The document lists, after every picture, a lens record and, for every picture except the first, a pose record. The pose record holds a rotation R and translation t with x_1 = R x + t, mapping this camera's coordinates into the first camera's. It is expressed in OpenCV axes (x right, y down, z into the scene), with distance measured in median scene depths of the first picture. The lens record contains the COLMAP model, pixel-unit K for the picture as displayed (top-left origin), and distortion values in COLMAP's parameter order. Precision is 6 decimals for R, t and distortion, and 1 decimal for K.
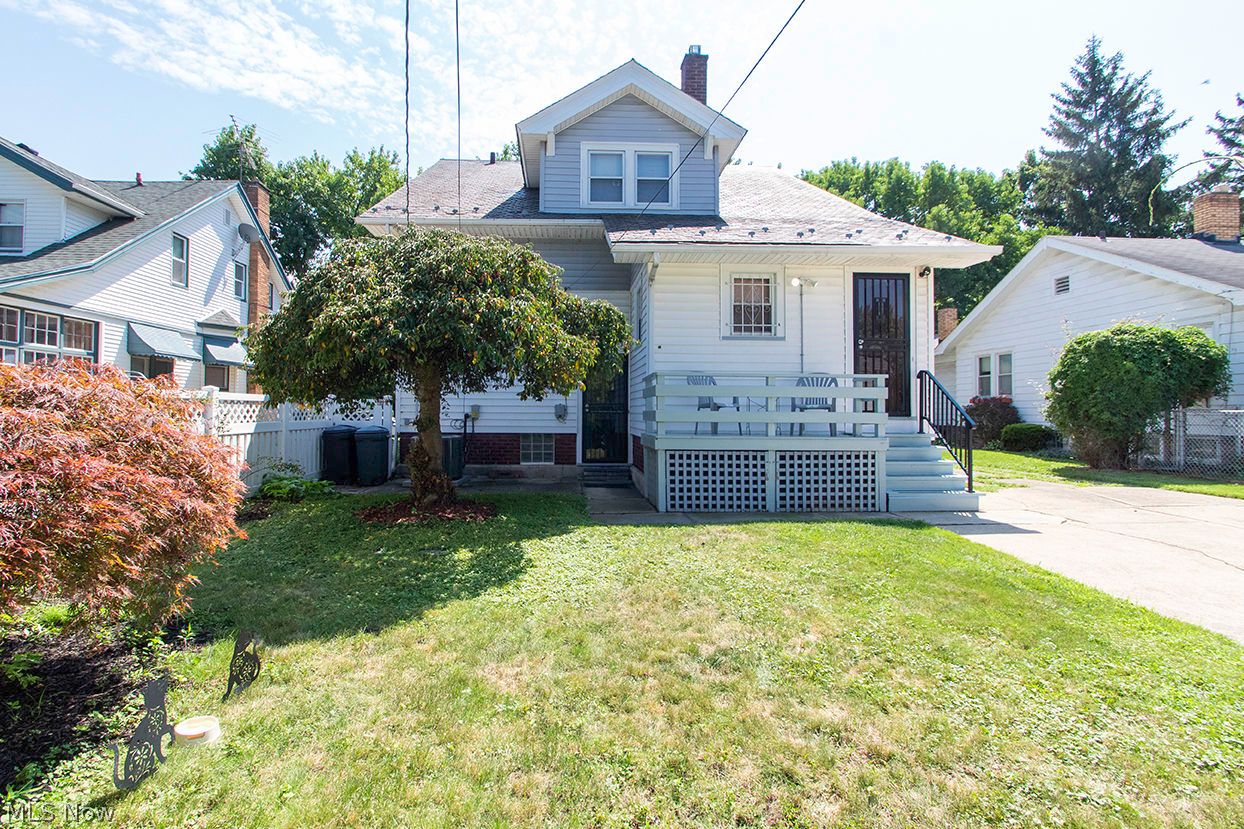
lens RADIAL K [[579.8, 0, 603.9], [0, 579.8, 411.6], [0, 0, 1]] dist [-0.002172, -0.000282]
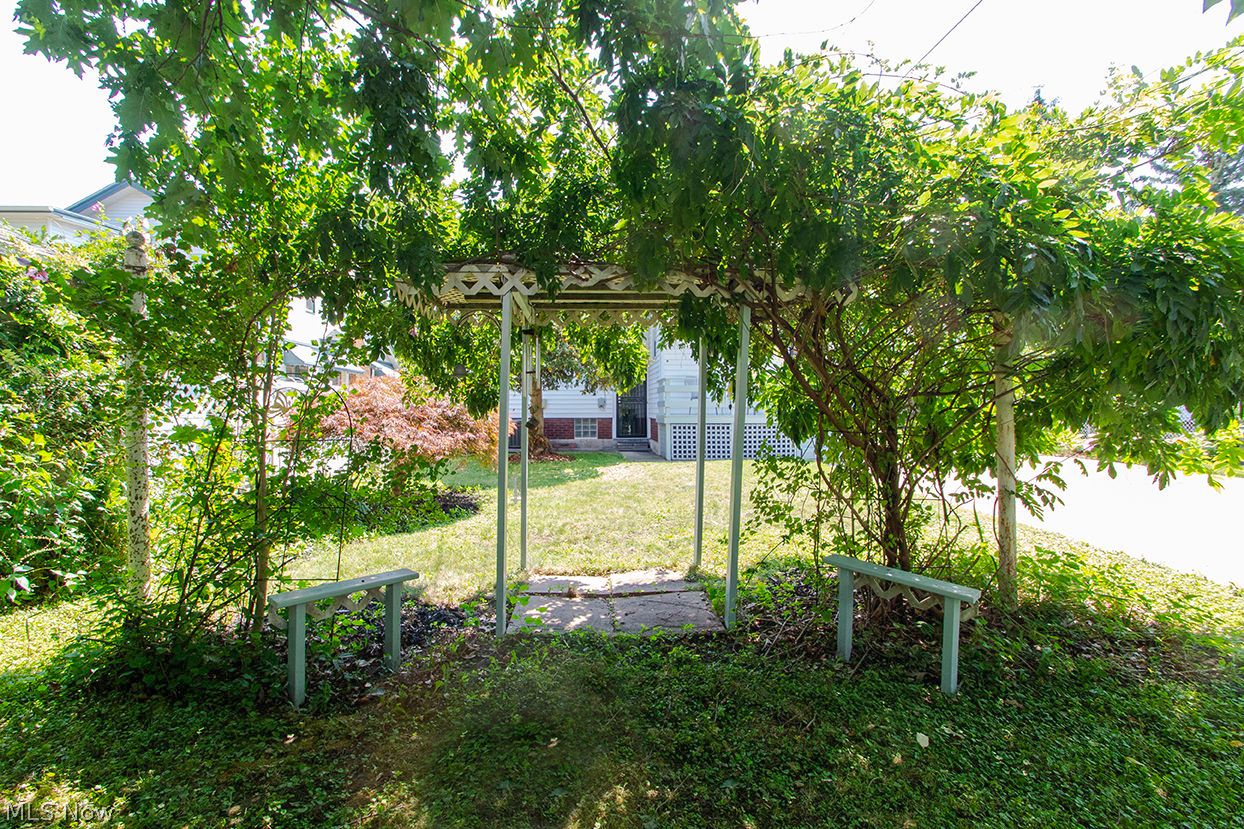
lens RADIAL K [[579.8, 0, 603.9], [0, 579.8, 411.6], [0, 0, 1]] dist [-0.002172, -0.000282]
pose [[0.999634, -0.006068, -0.026372, -0.037972], [0.006213, 0.999966, 0.005431, 0.017697], [0.026338, -0.005593, 0.999637, -0.607775]]
